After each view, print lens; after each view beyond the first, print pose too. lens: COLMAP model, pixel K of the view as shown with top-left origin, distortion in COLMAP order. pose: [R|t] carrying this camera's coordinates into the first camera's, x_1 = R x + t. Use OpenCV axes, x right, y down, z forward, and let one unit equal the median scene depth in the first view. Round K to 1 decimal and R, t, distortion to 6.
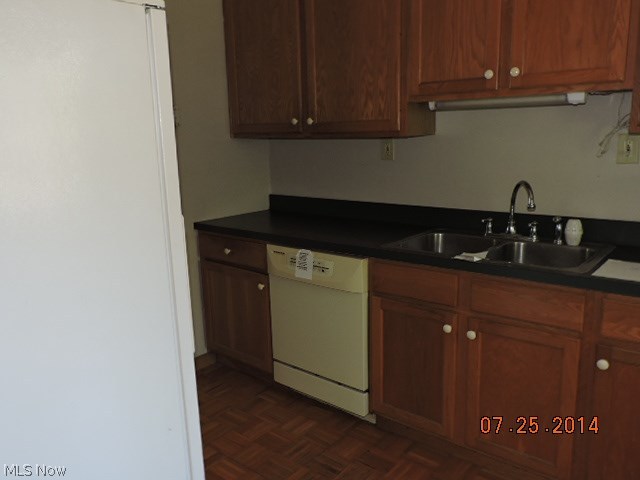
lens RADIAL K [[513.7, 0, 320.0], [0, 513.7, 240.0], [0, 0, 1]] dist [-0.008065, -0.009379]
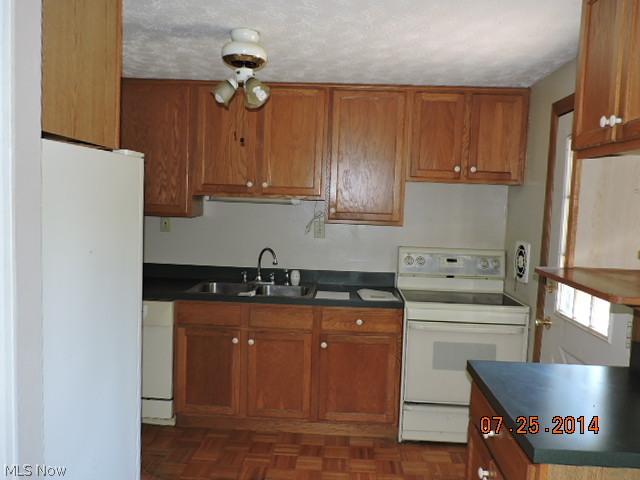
lens RADIAL K [[513.7, 0, 320.0], [0, 513.7, 240.0], [0, 0, 1]] dist [-0.008065, -0.009379]
pose [[0.811675, 0.010879, 0.584007, -0.429780], [0.061818, 0.992611, -0.104409, 0.042316], [-0.580828, 0.120848, 0.805006, -0.426137]]
